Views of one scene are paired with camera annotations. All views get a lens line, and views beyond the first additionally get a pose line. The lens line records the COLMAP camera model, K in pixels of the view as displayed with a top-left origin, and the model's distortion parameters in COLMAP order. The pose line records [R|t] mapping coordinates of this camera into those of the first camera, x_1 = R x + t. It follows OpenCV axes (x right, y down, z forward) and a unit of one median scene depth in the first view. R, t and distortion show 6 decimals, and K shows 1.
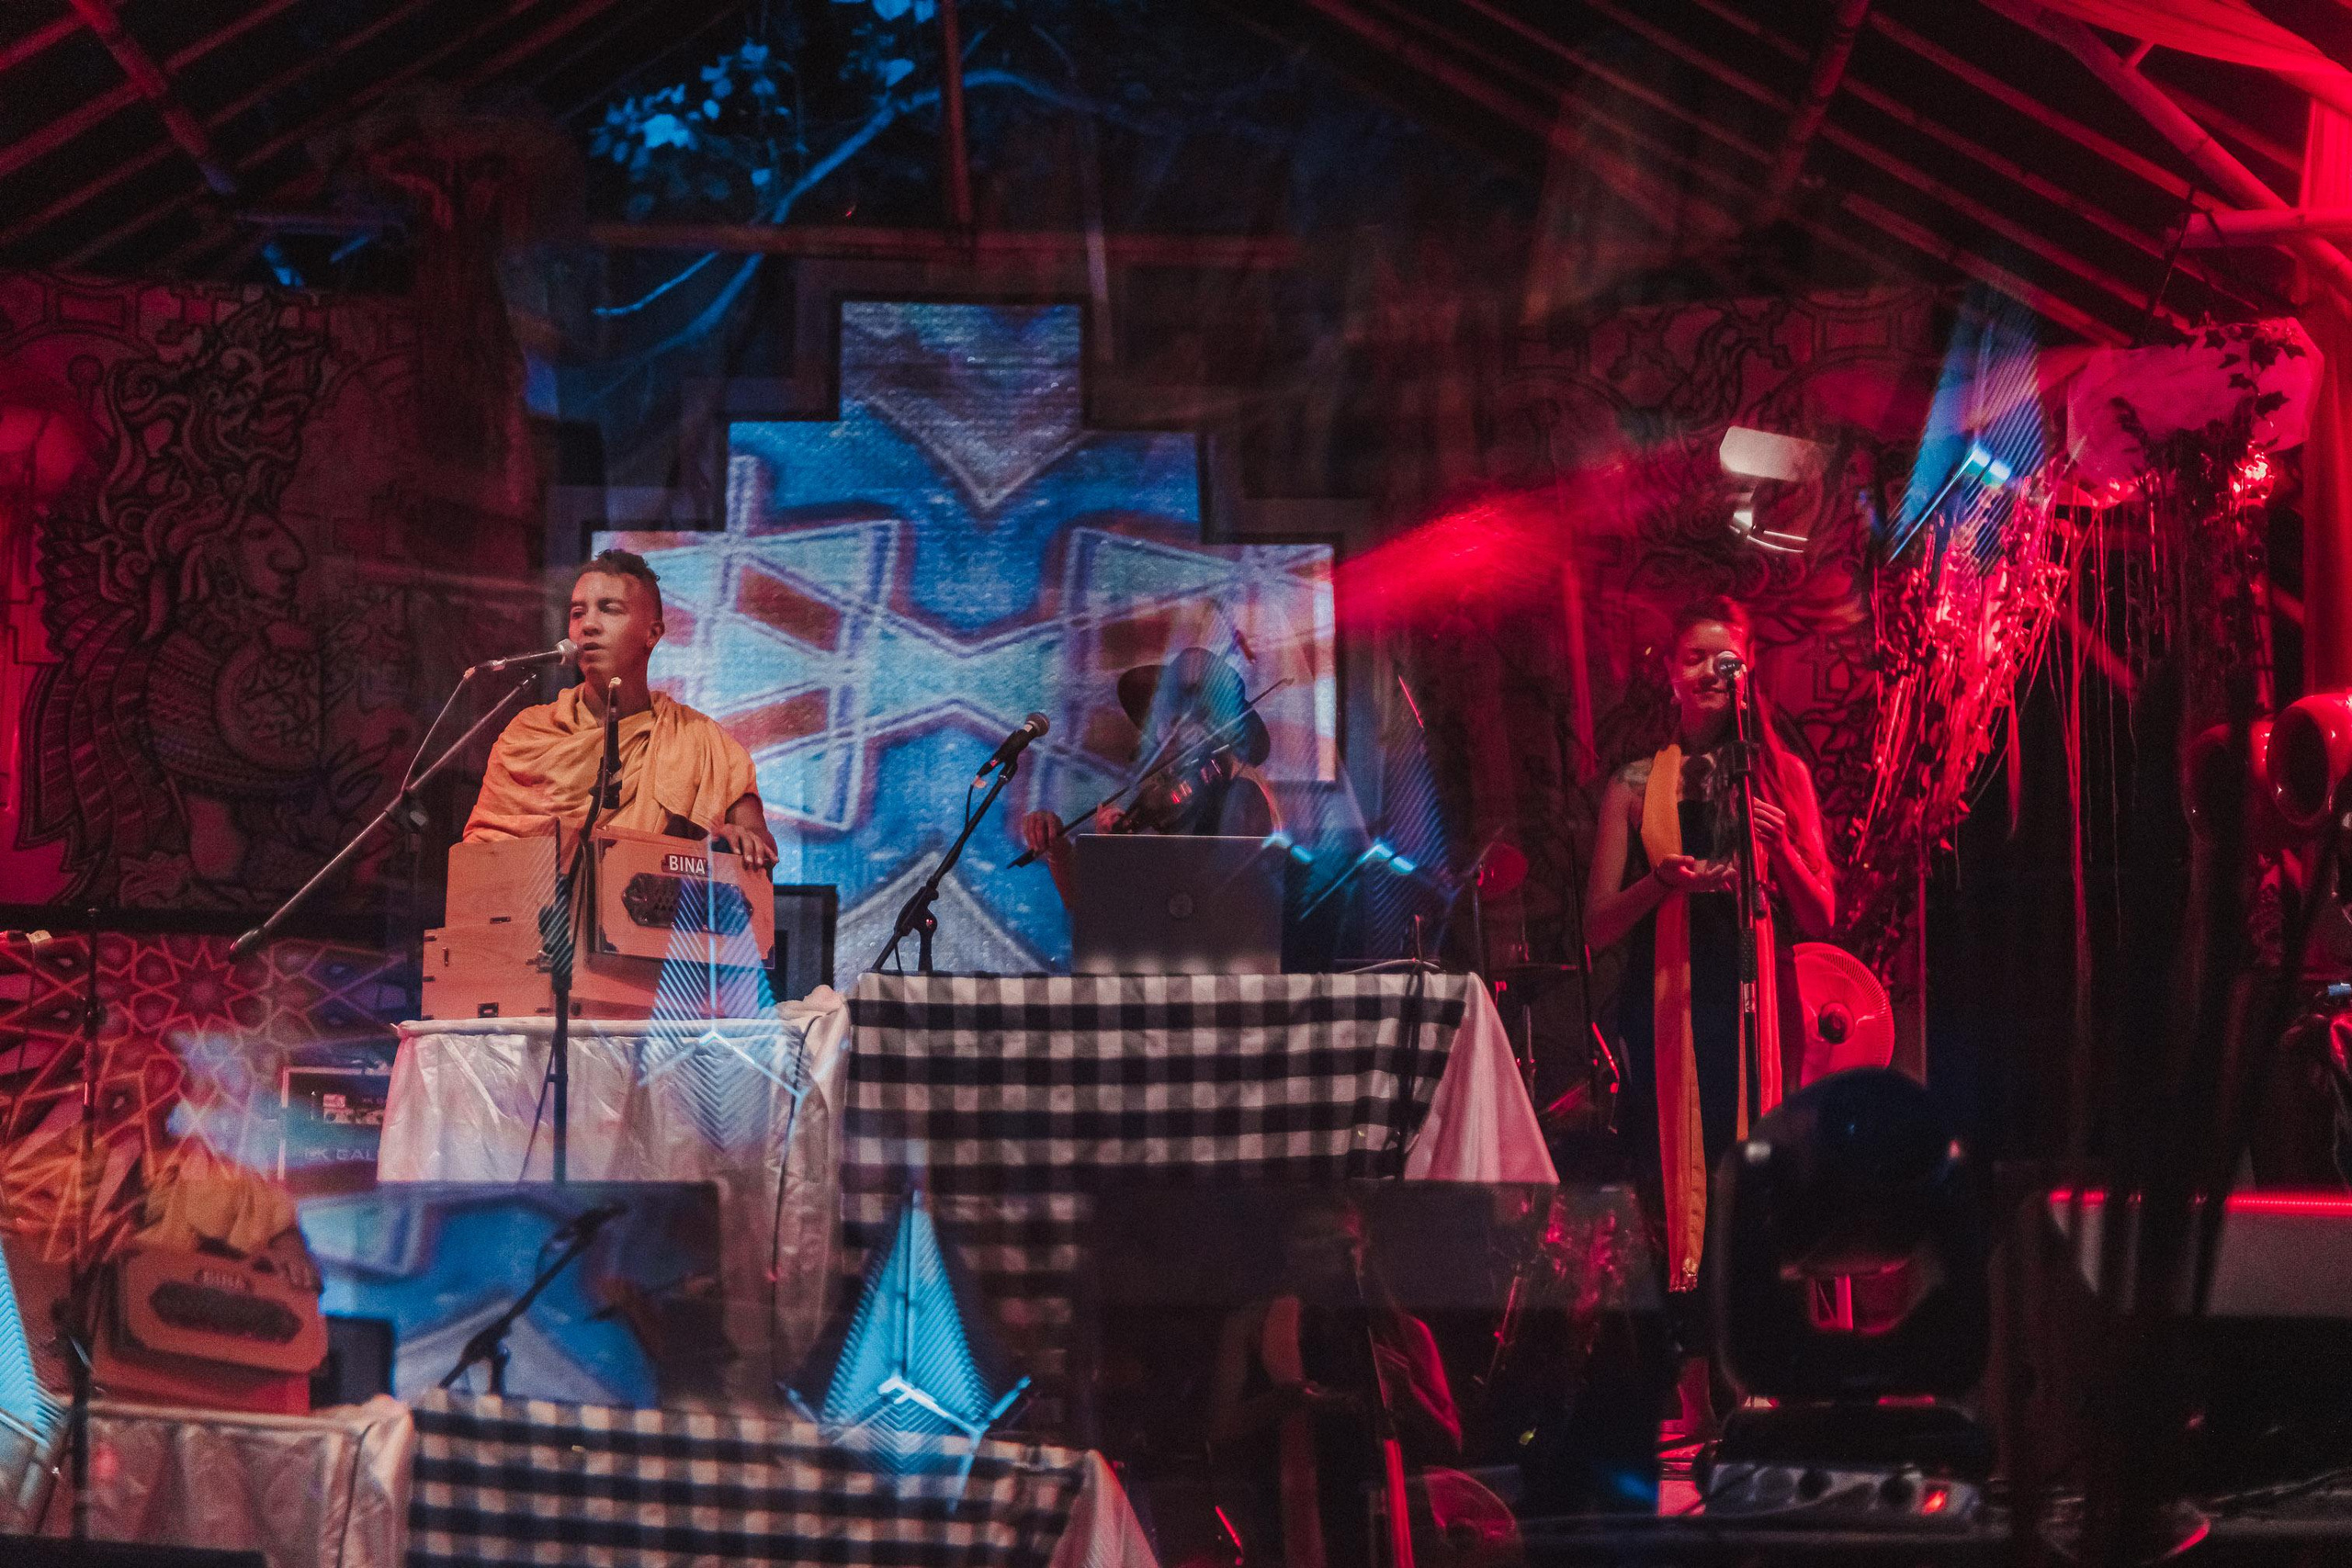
lens RADIAL K [[3376.1, 0, 1163.4], [0, 3376.1, 760.1], [0, 0, 1]] dist [0.007954, -0.007009]
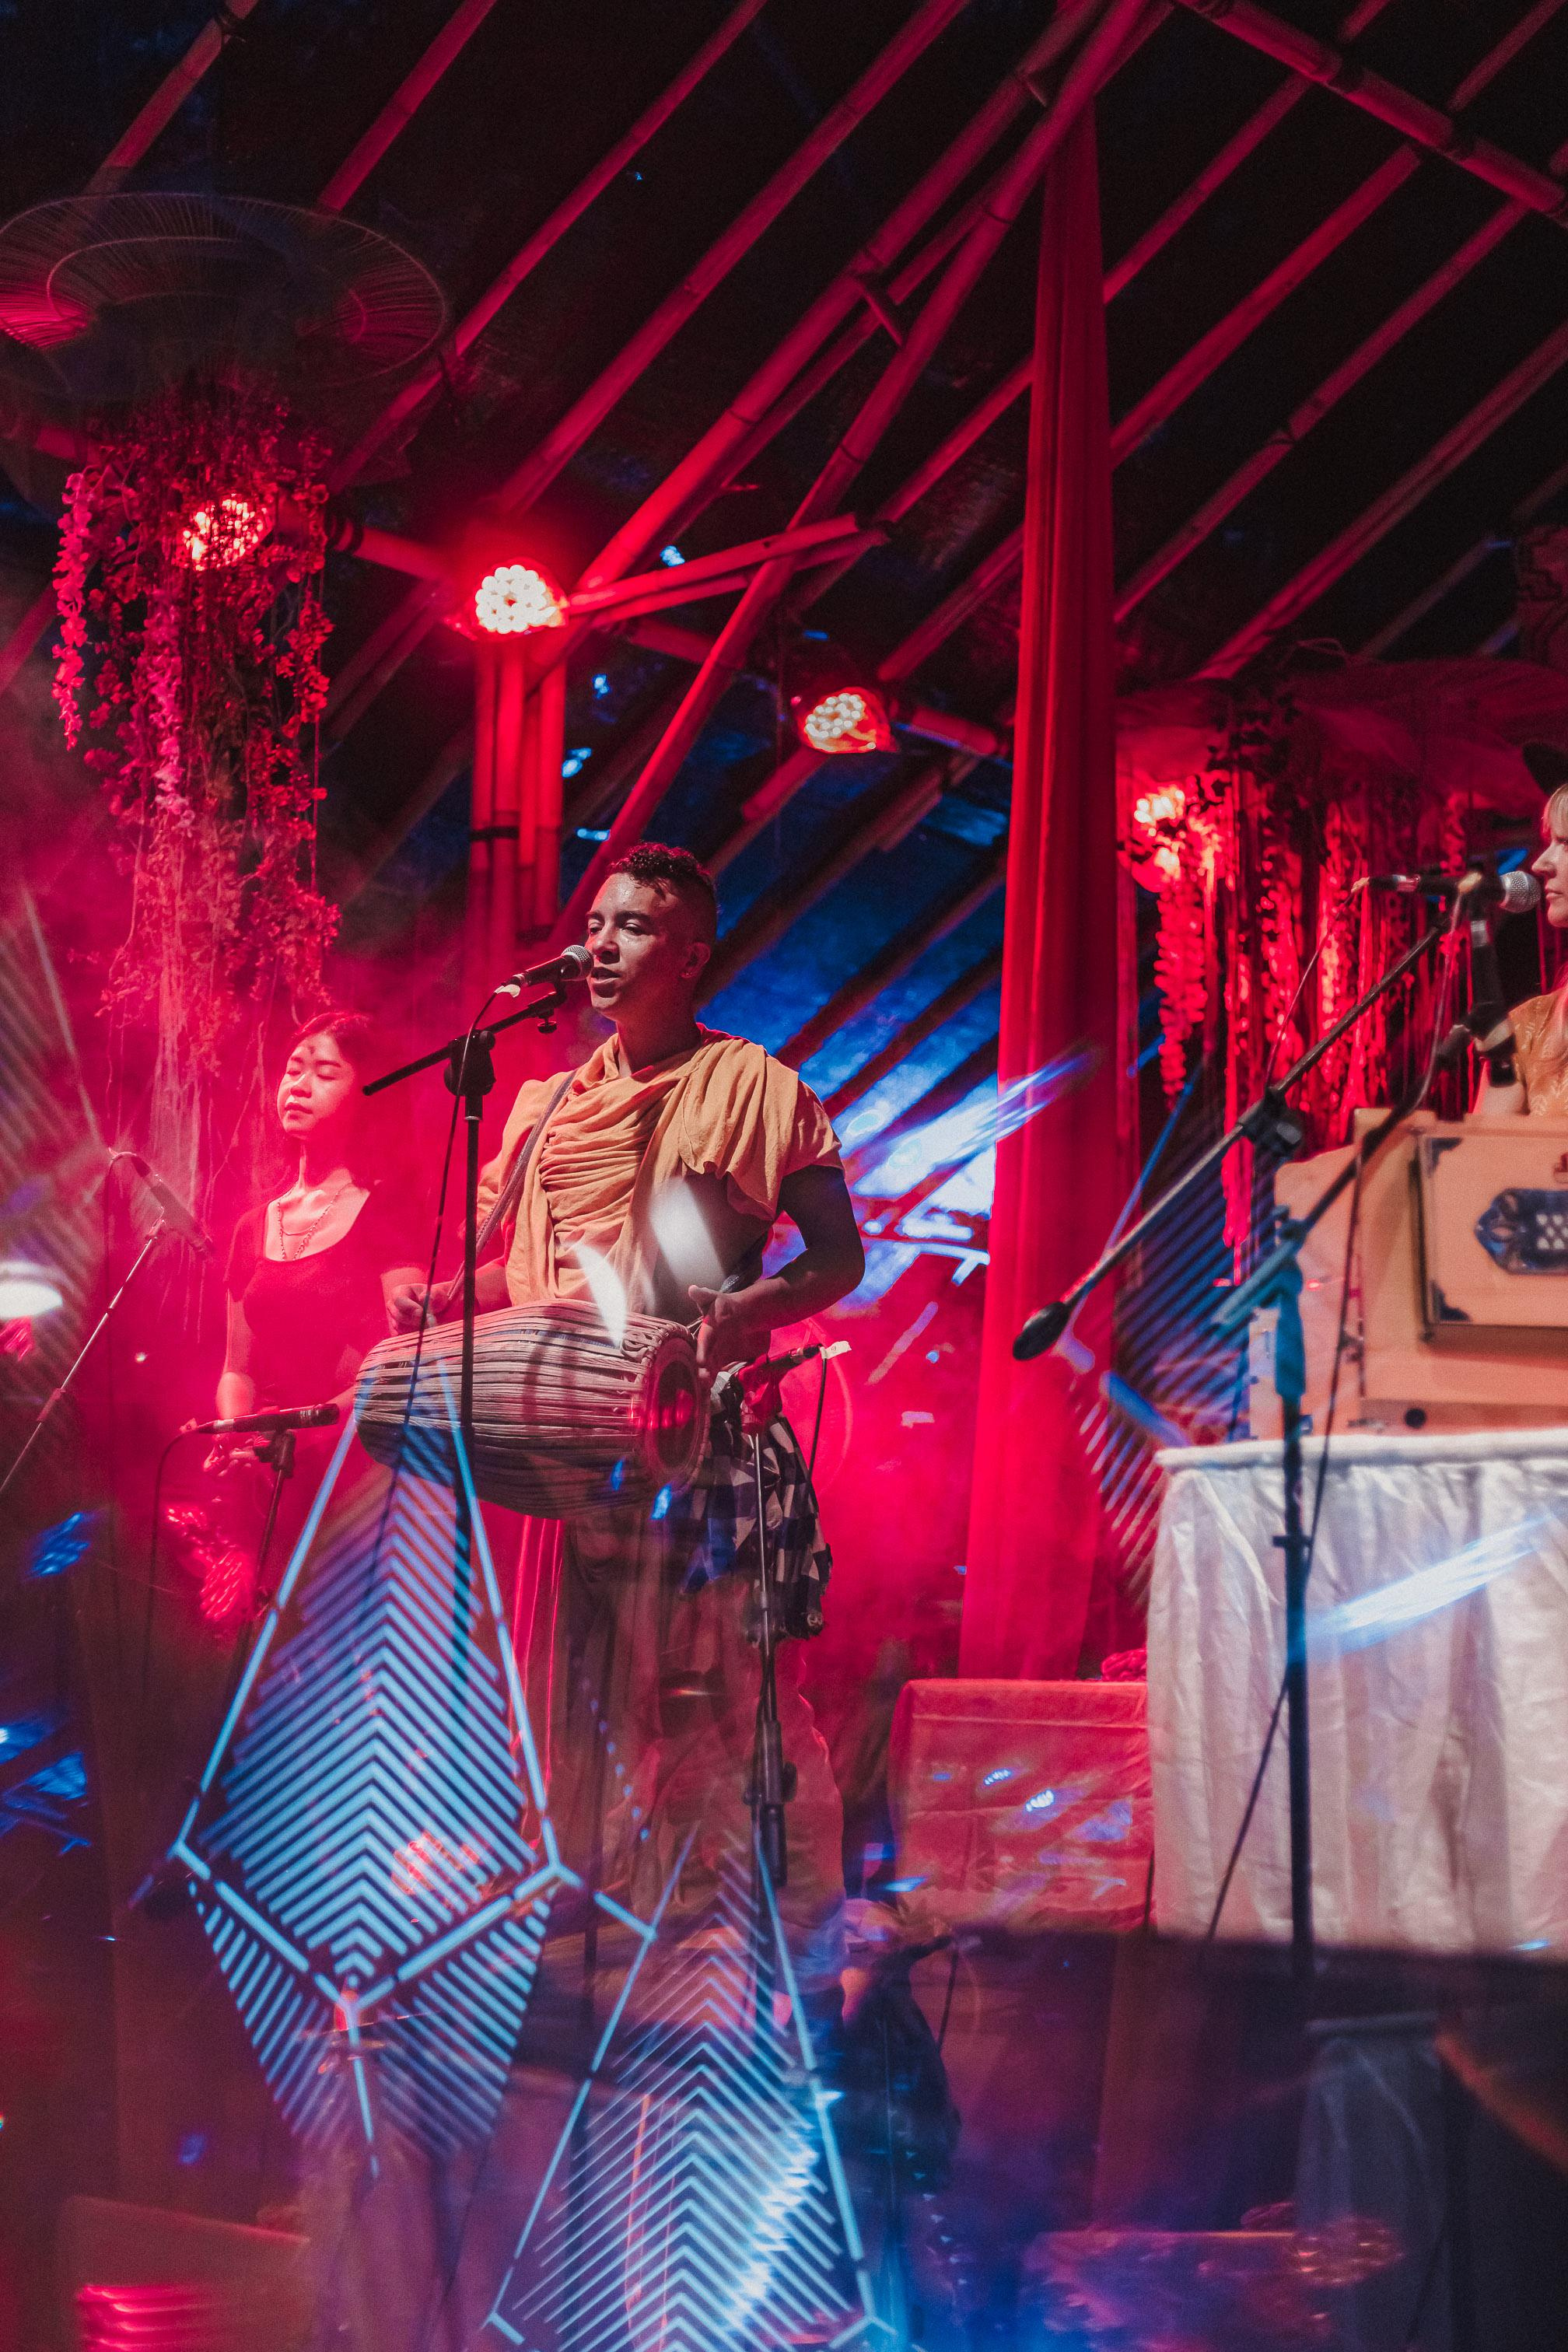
lens RADIAL K [[3376.5, 0, 784.0], [0, 3376.5, 1176.0], [0, 0, 1]] dist [0.007954, -0.007009]
pose [[0.727588, -0.094205, -0.679515, 0.106368], [0.108101, 0.993896, -0.022041, 0.020482], [0.677443, -0.057419, 0.733330, 0.310670]]
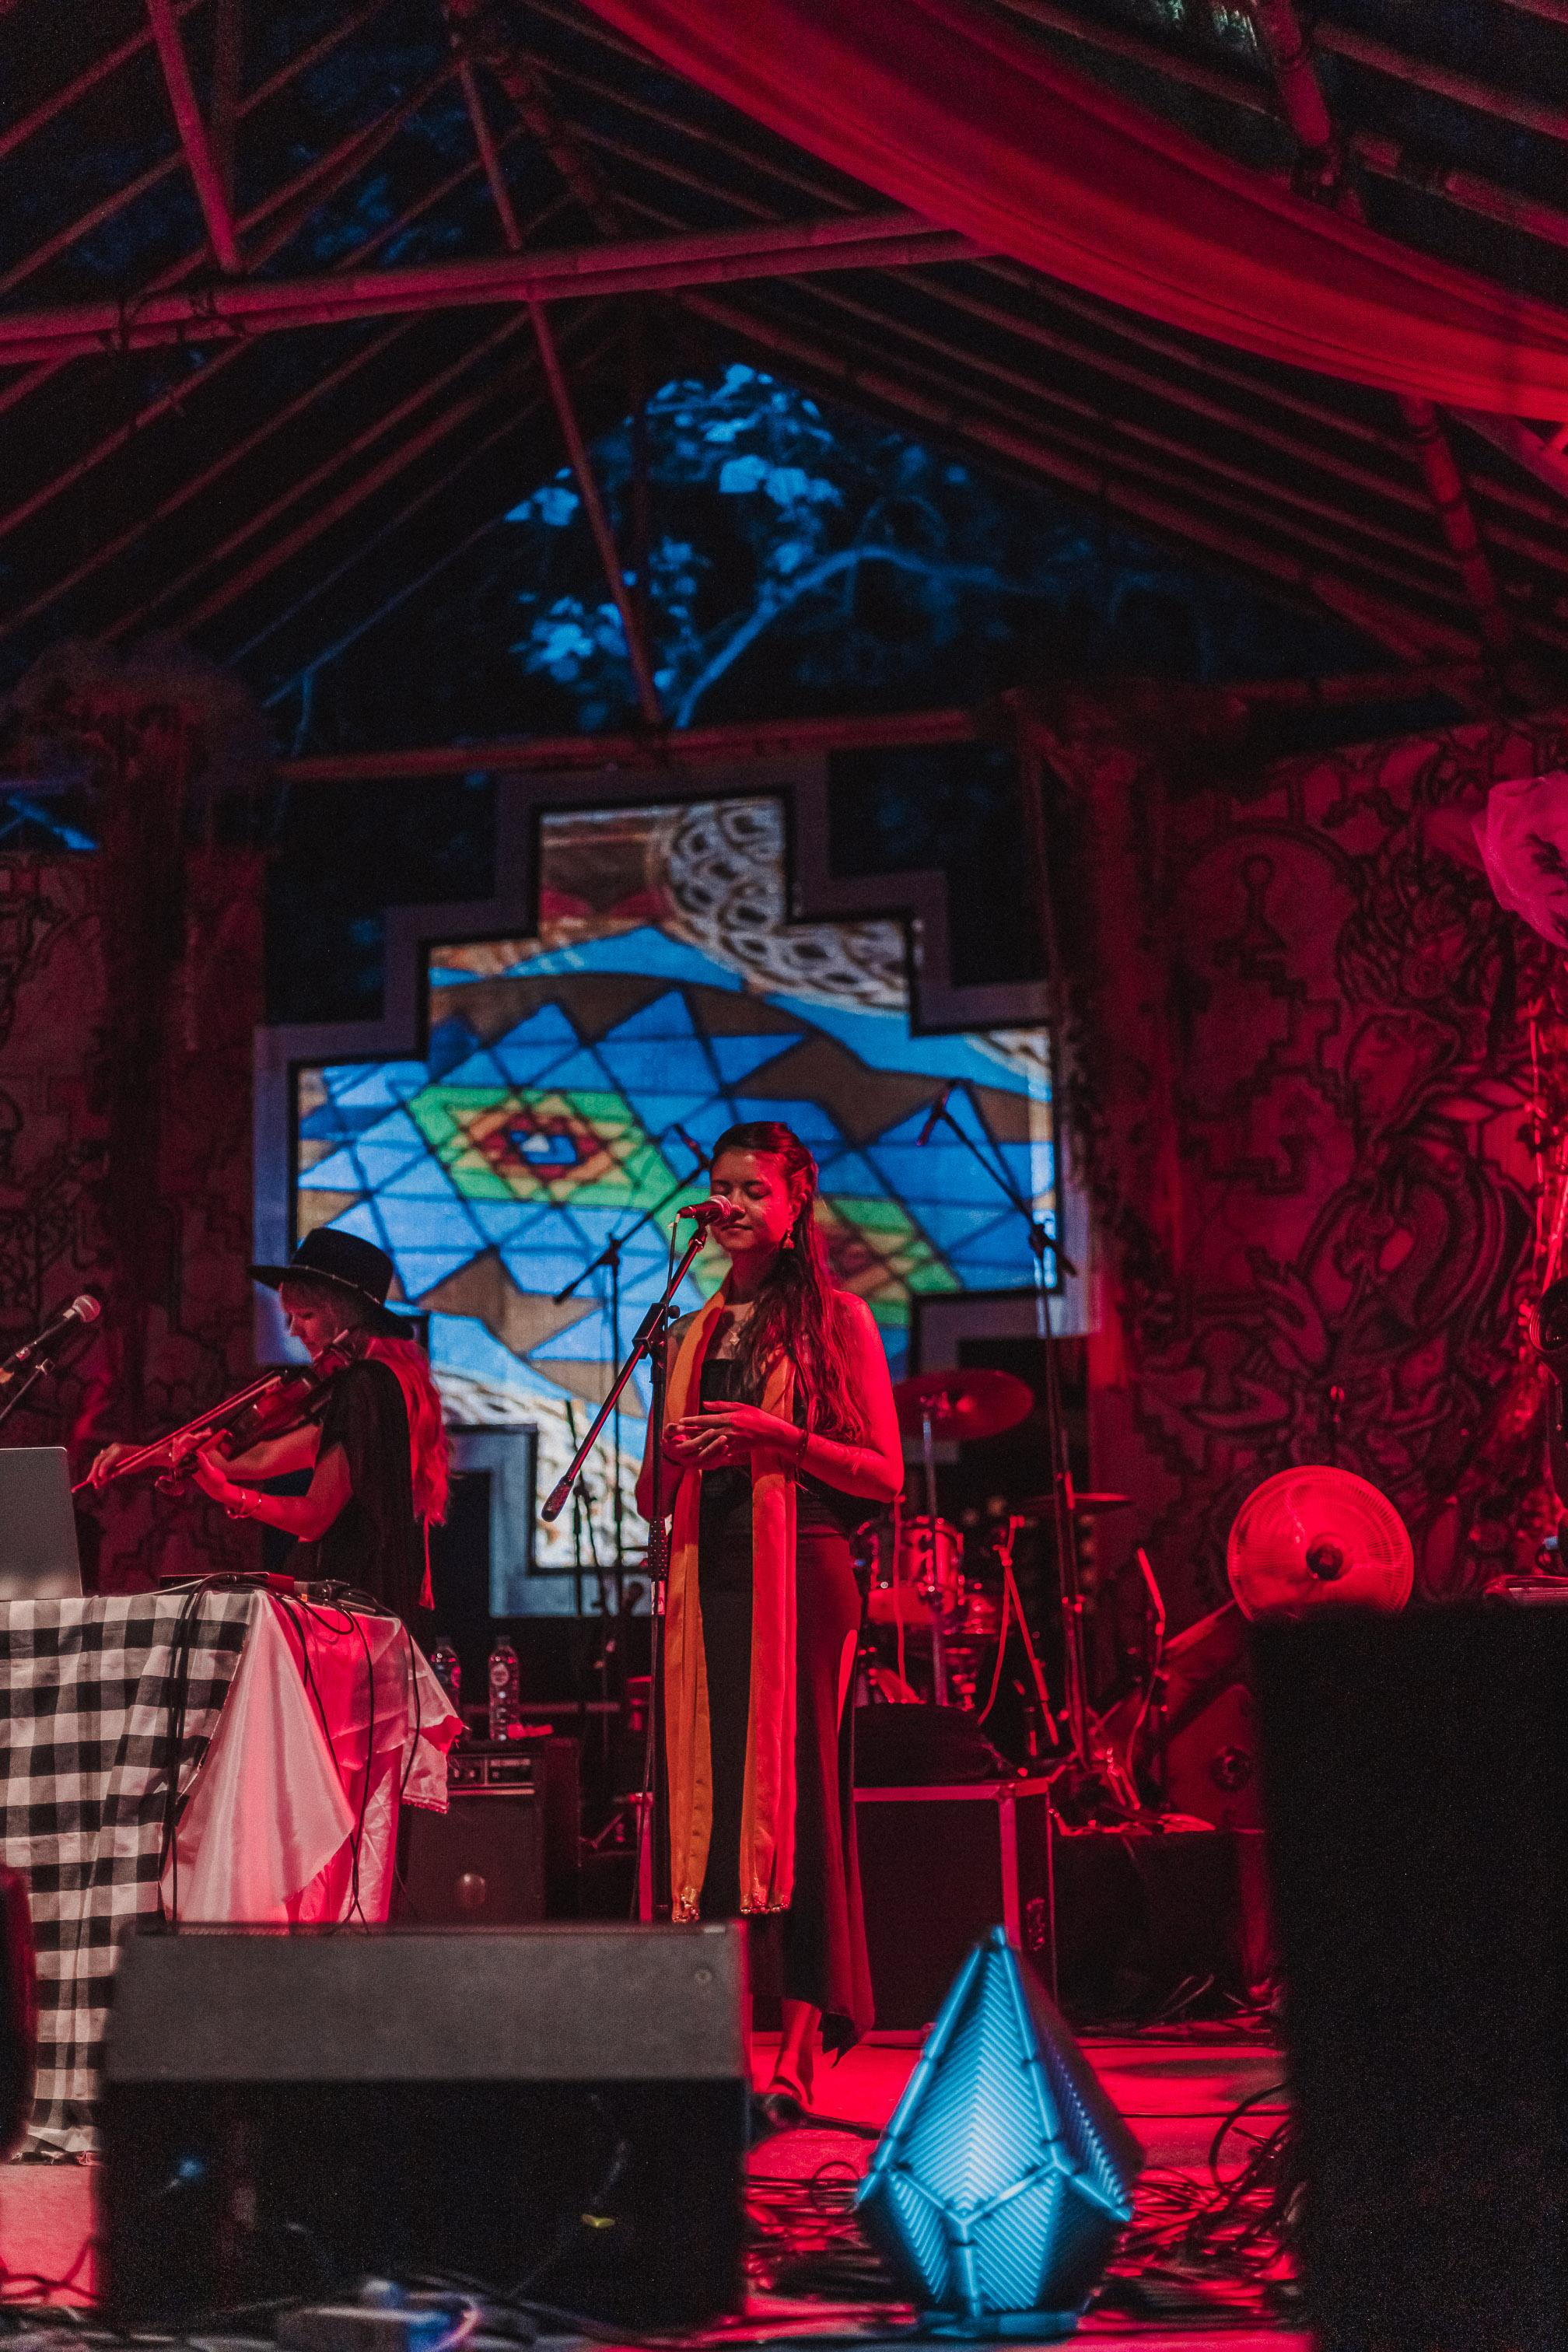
lens RADIAL K [[3380.9, 0, 784.3], [0, 3380.9, 1192.9], [0, 0, 1]] dist [0.004038, -0.010232]
pose [[0.964981, -0.059543, -0.255474, 0.298298], [0.057898, 0.998225, -0.013965, -0.013787], [0.255852, -0.001316, 0.966715, 0.108796]]
